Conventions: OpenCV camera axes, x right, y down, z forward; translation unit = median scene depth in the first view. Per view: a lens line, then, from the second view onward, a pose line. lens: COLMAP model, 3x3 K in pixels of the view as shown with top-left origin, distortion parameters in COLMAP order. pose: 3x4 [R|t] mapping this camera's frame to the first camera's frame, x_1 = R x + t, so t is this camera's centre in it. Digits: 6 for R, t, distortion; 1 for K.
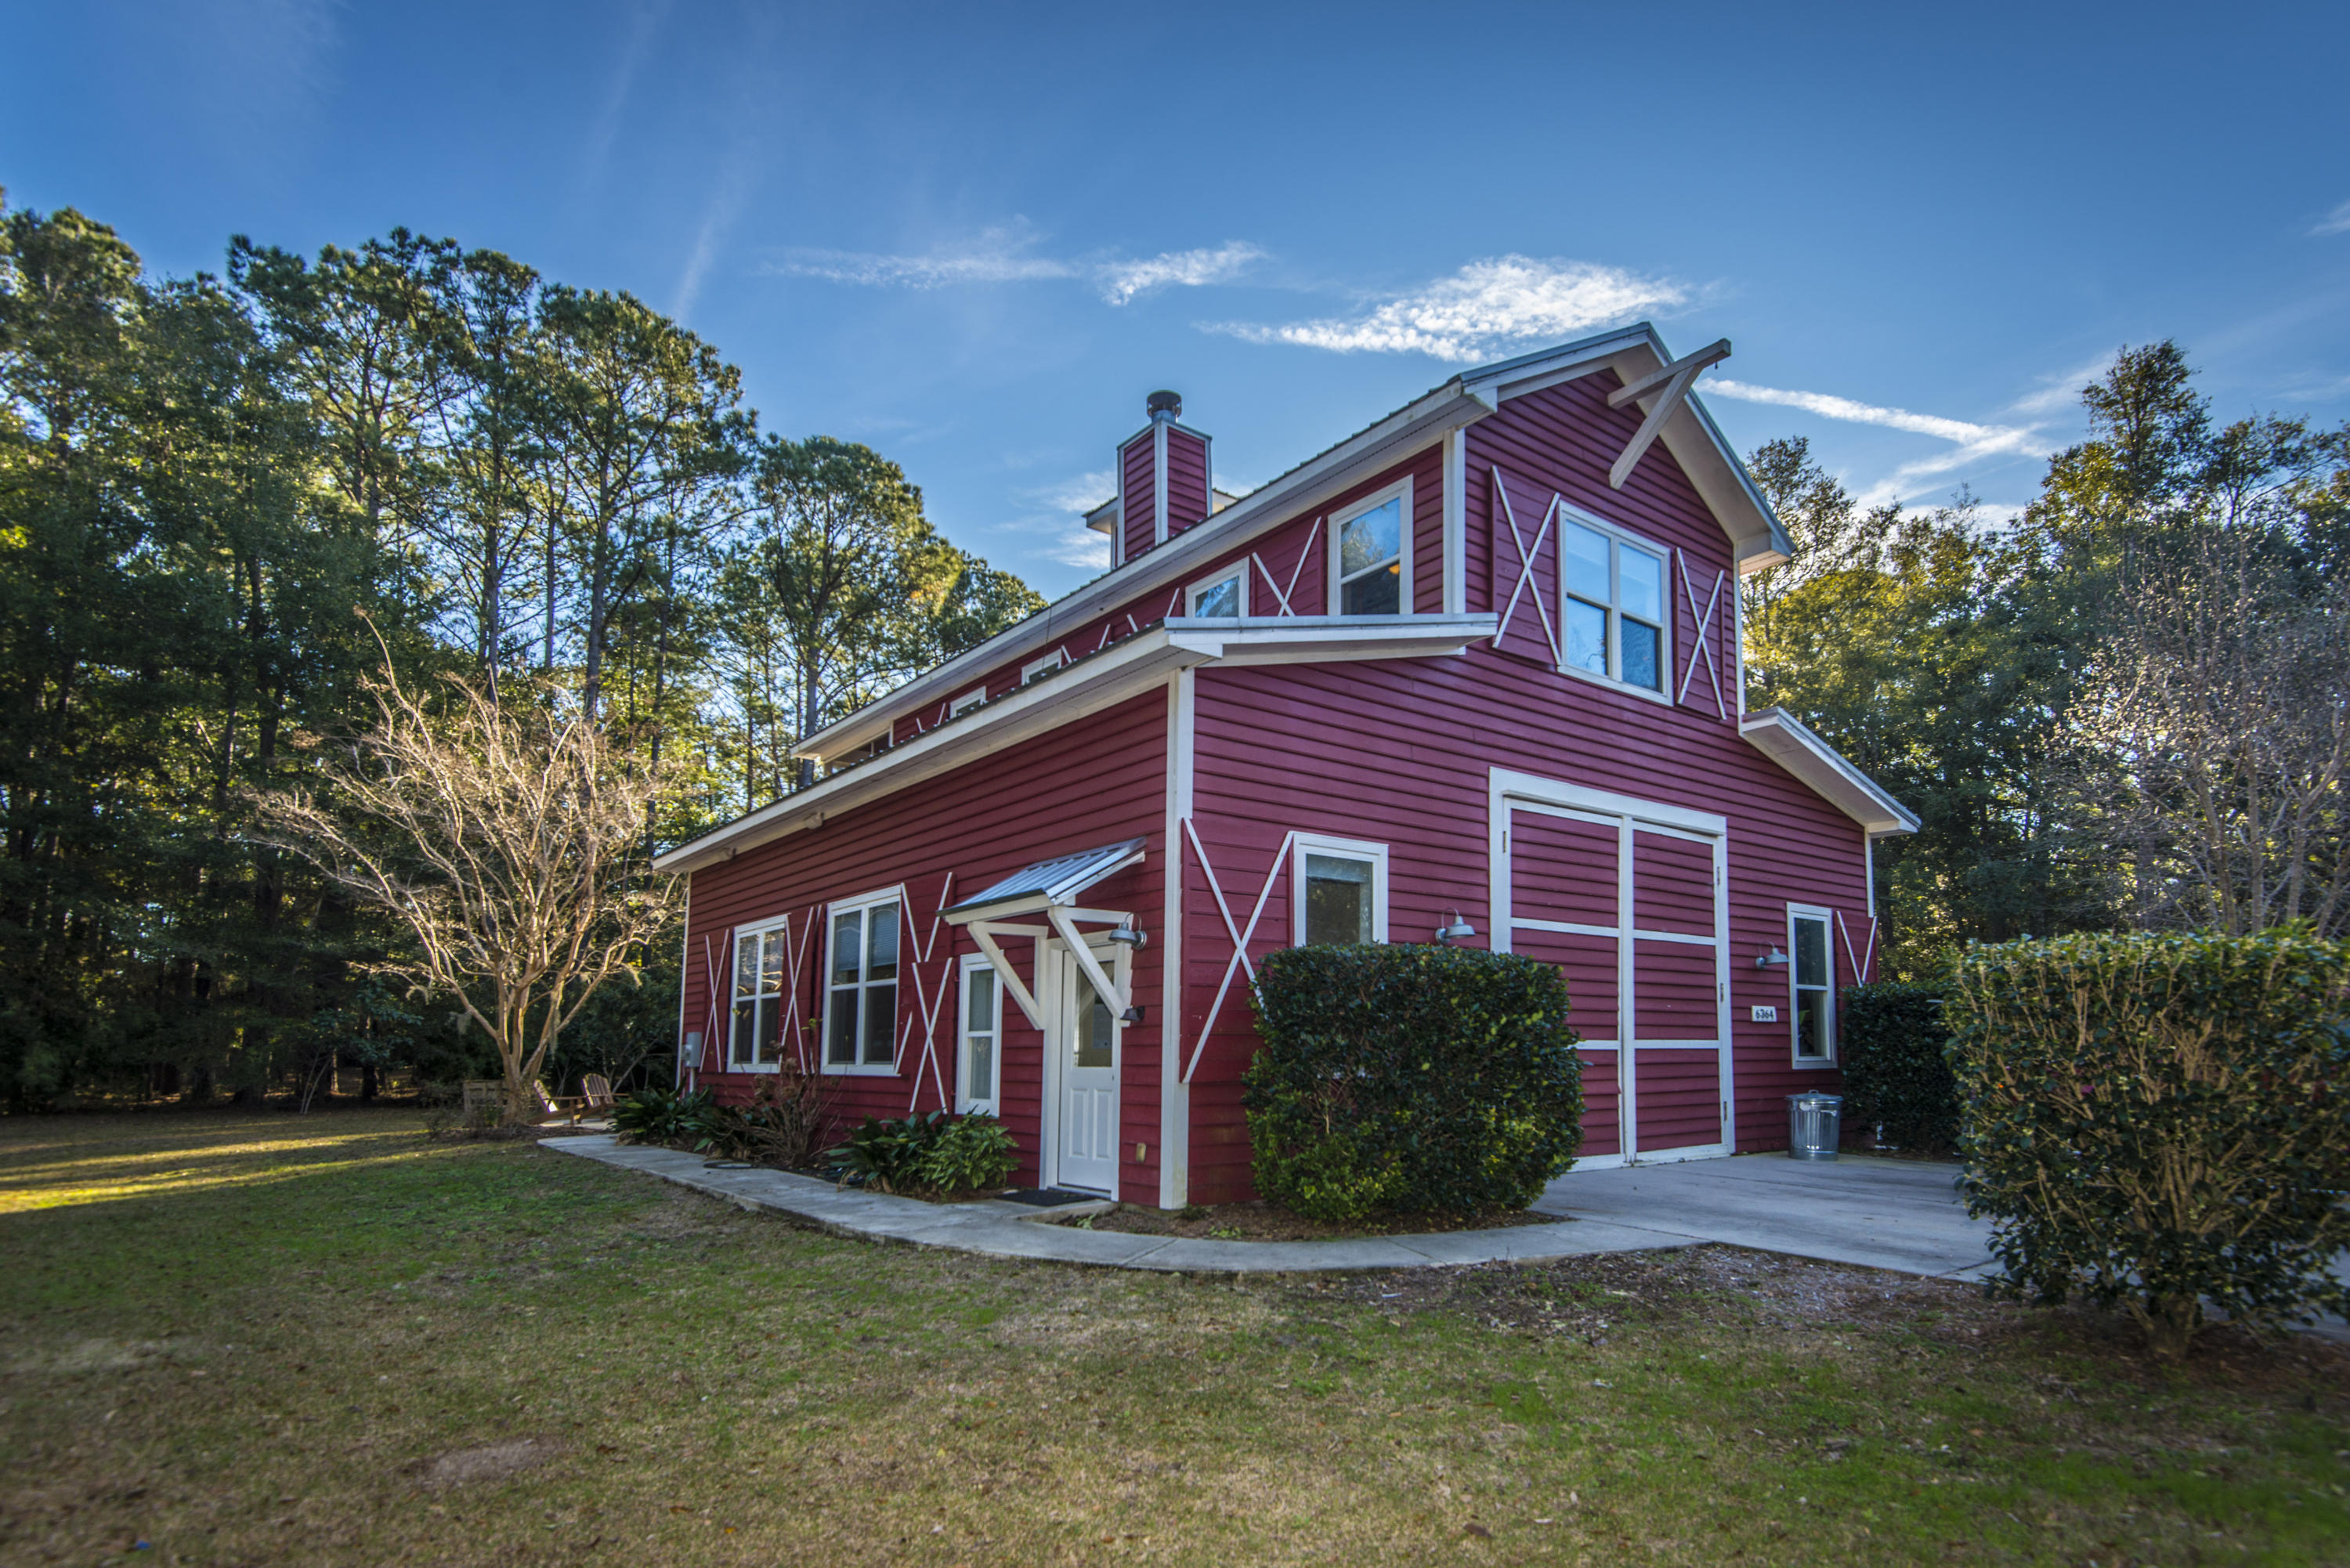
lens RADIAL K [[899.2, 0, 1148.6], [0, 899.2, 1030.4], [0, 0, 1]] dist [-0.013785, -0.000191]
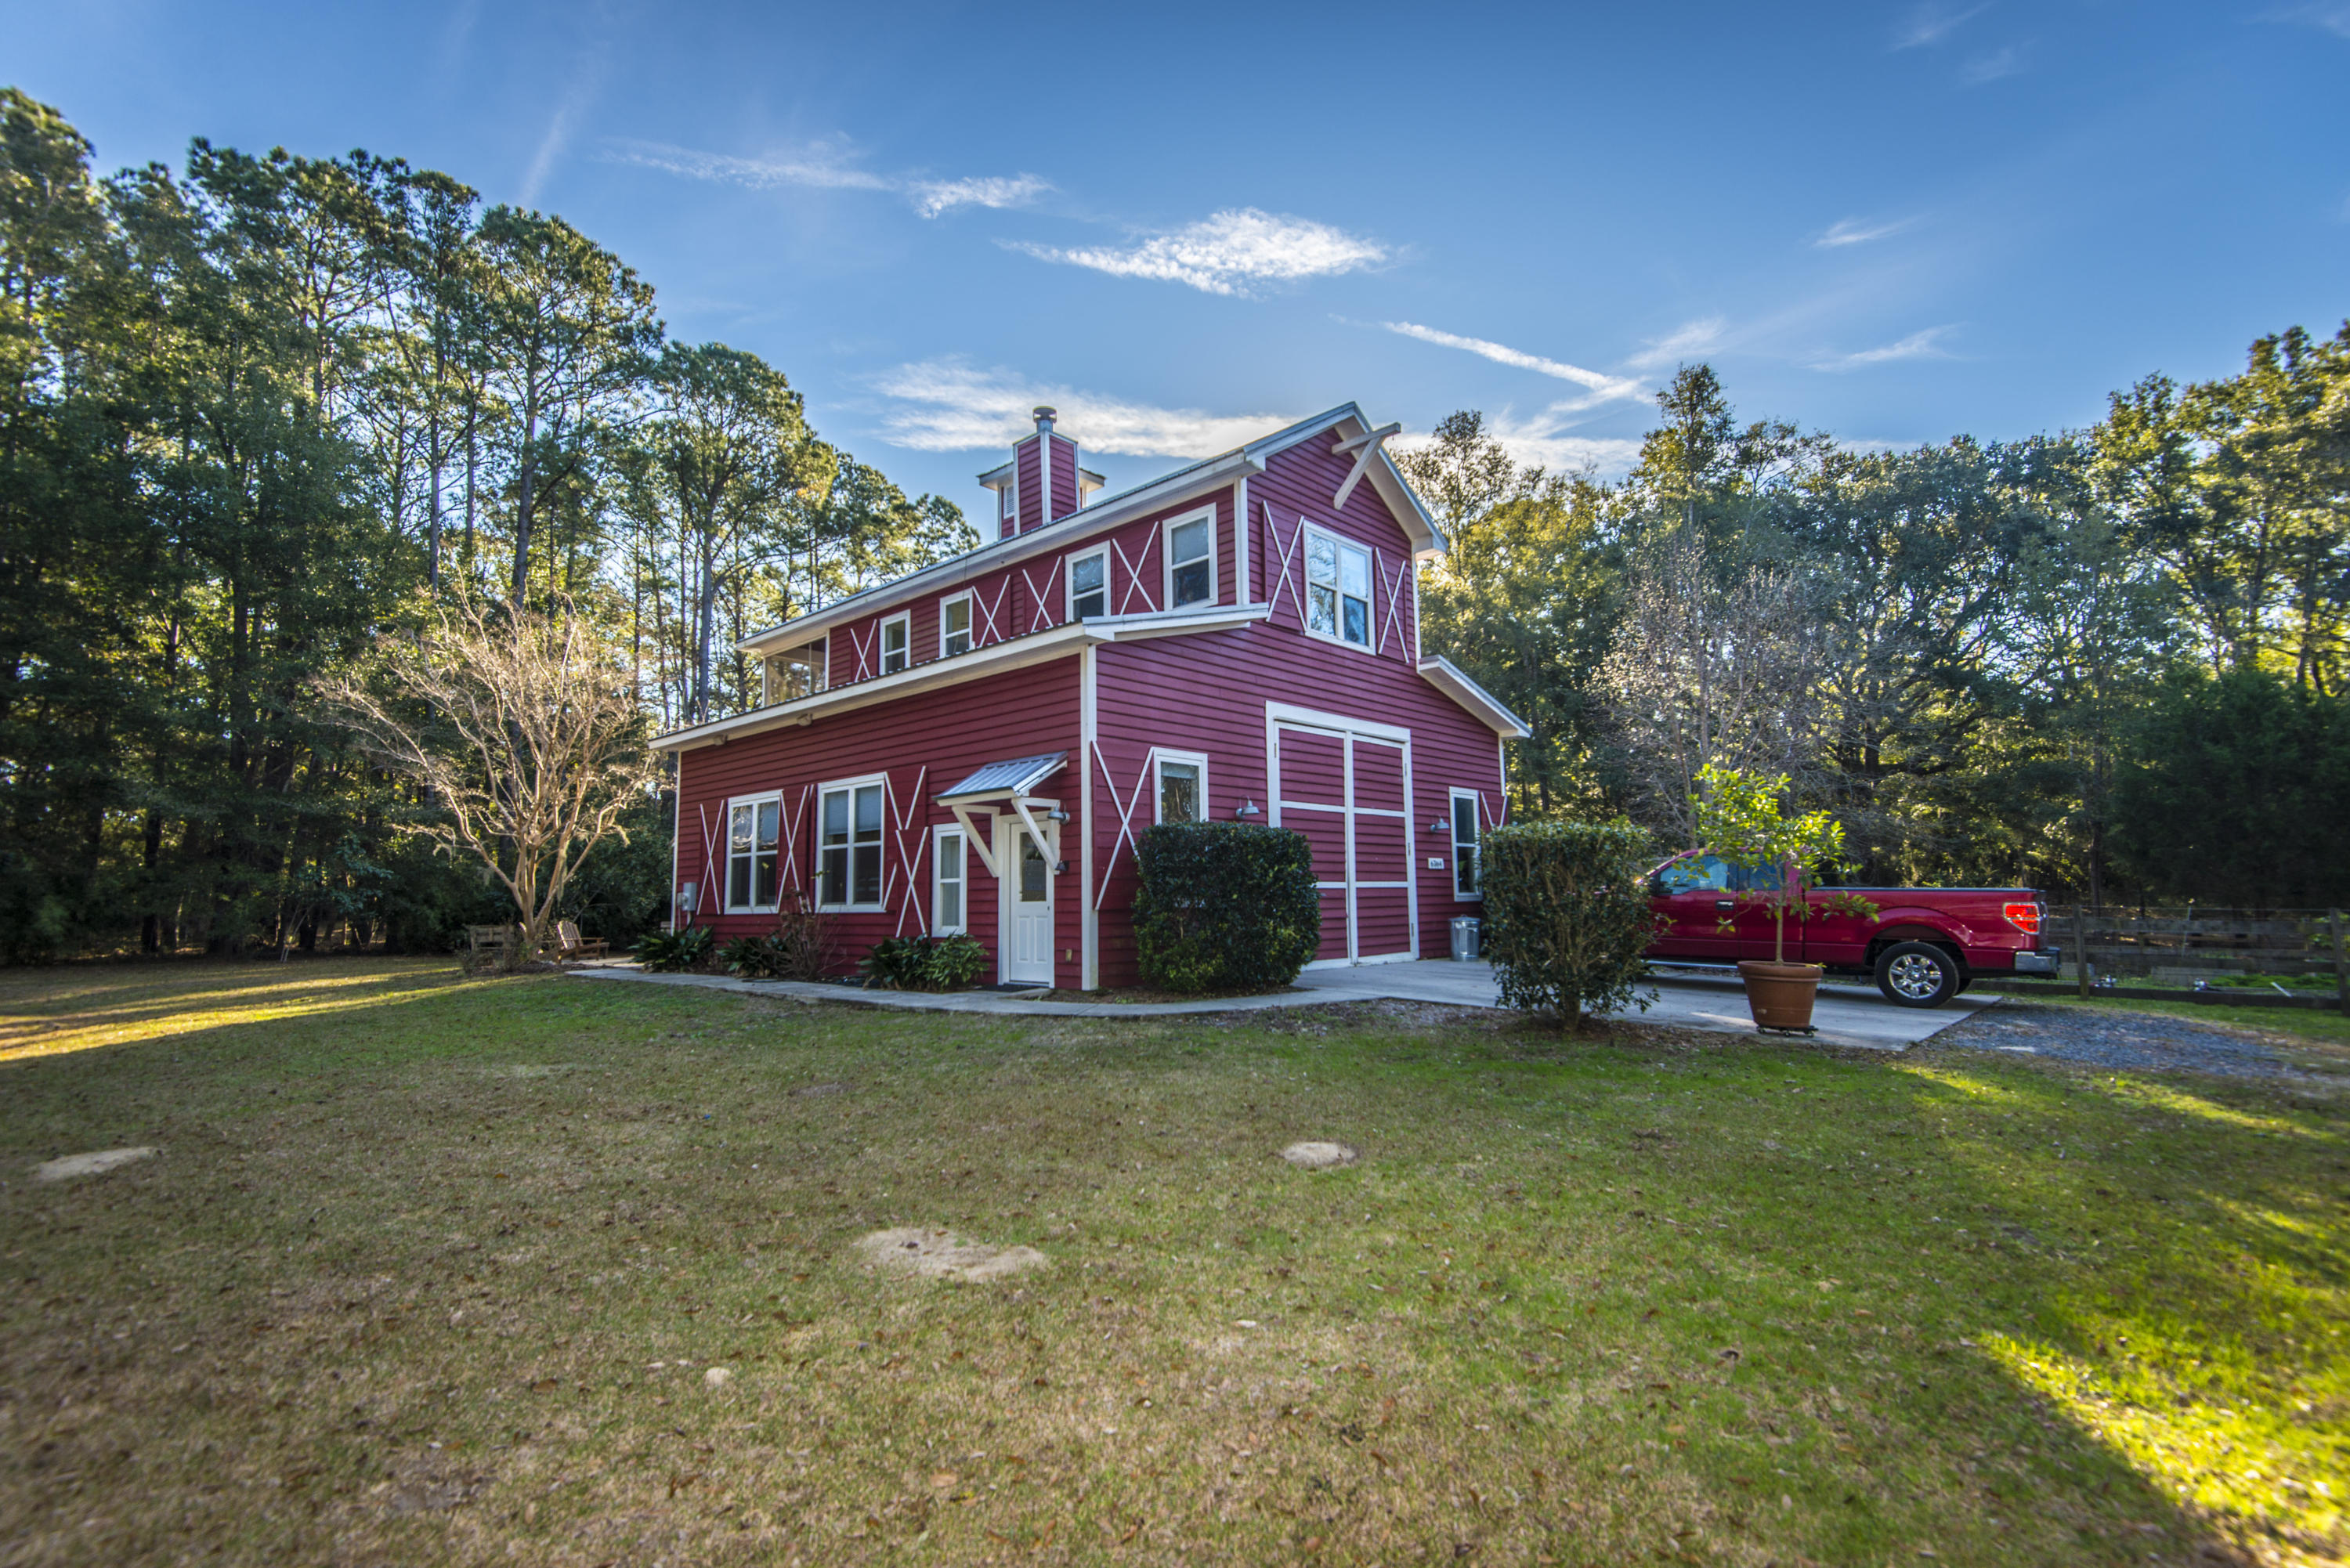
lens RADIAL K [[1064.4, 0, 1181.8], [0, 1064.4, 792.2], [0, 0, 1]] dist [0.027529, -0.015201]
pose [[0.945301, 0.018716, 0.325661, -0.312881], [0.008435, 0.996616, -0.081760, 0.004774], [-0.326089, 0.080034, 0.941945, -0.590476]]
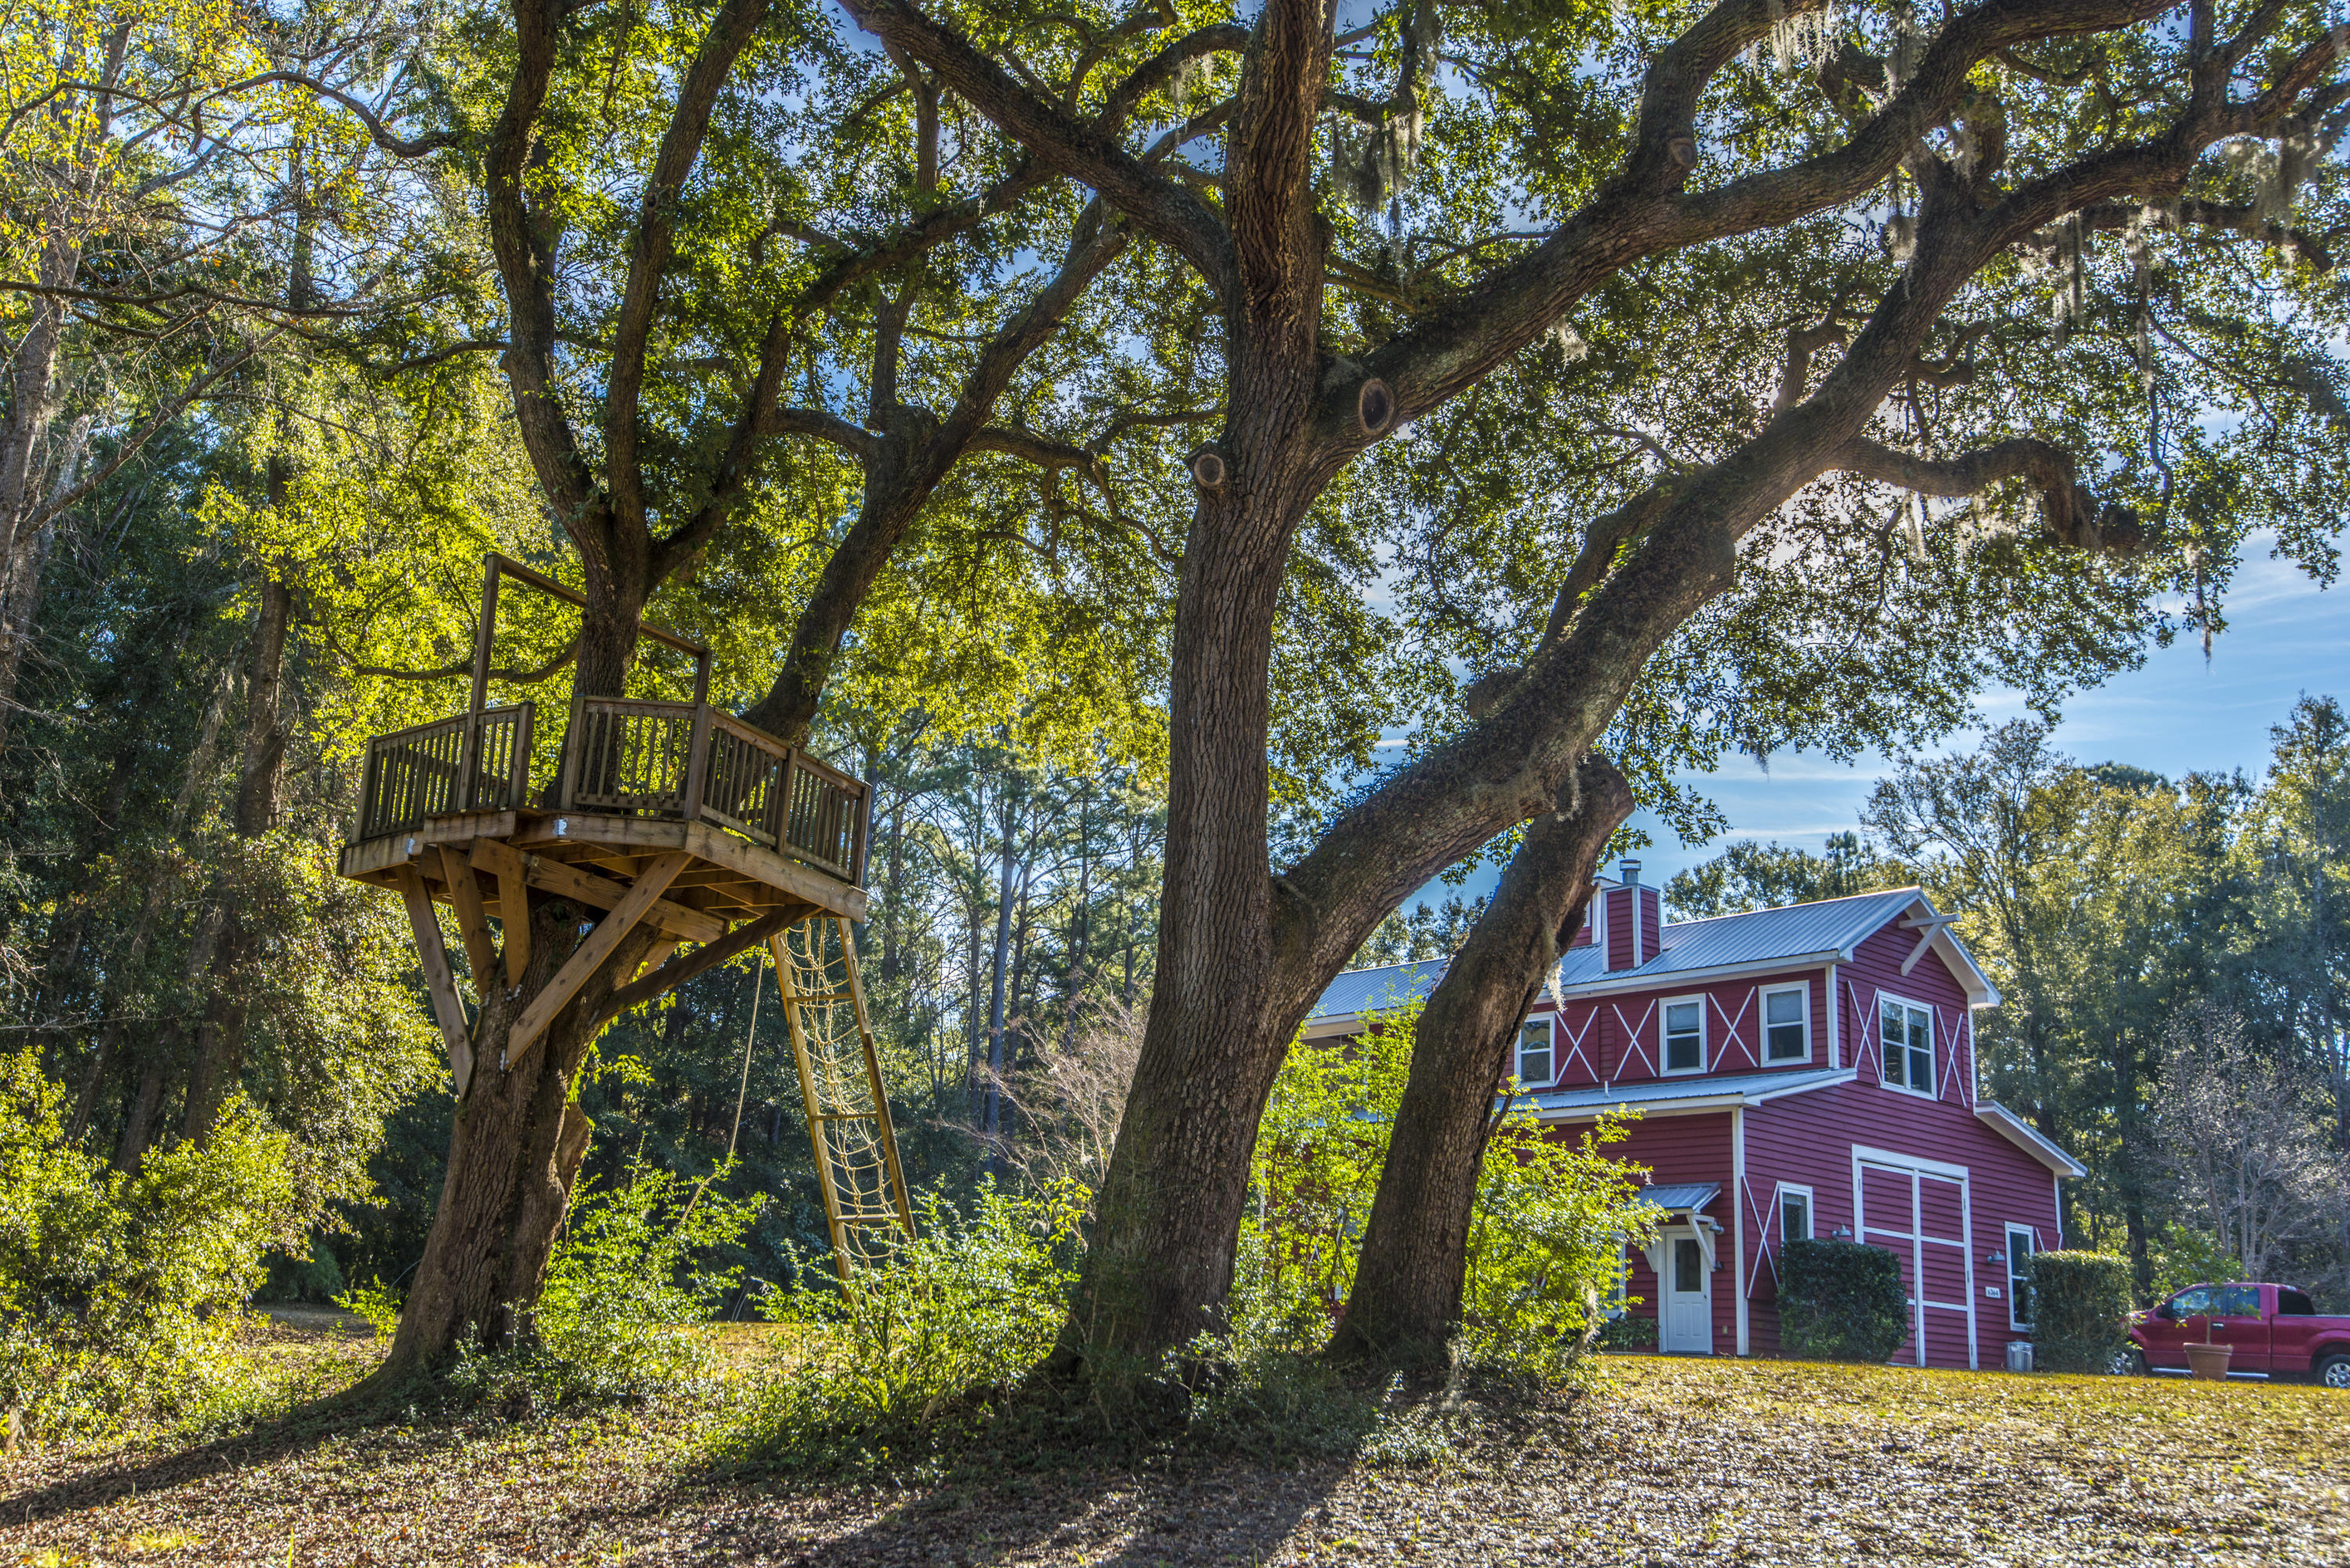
lens RADIAL K [[2269.1, 0, 1181.5], [0, 2269.1, 767.4], [0, 0, 1]] dist [0.015270, 0.000000]
pose [[0.970294, 0.111402, 0.214752, -1.963865], [-0.054490, 0.965497, -0.254650, 0.219708], [-0.235711, 0.235383, 0.942887, -3.141161]]
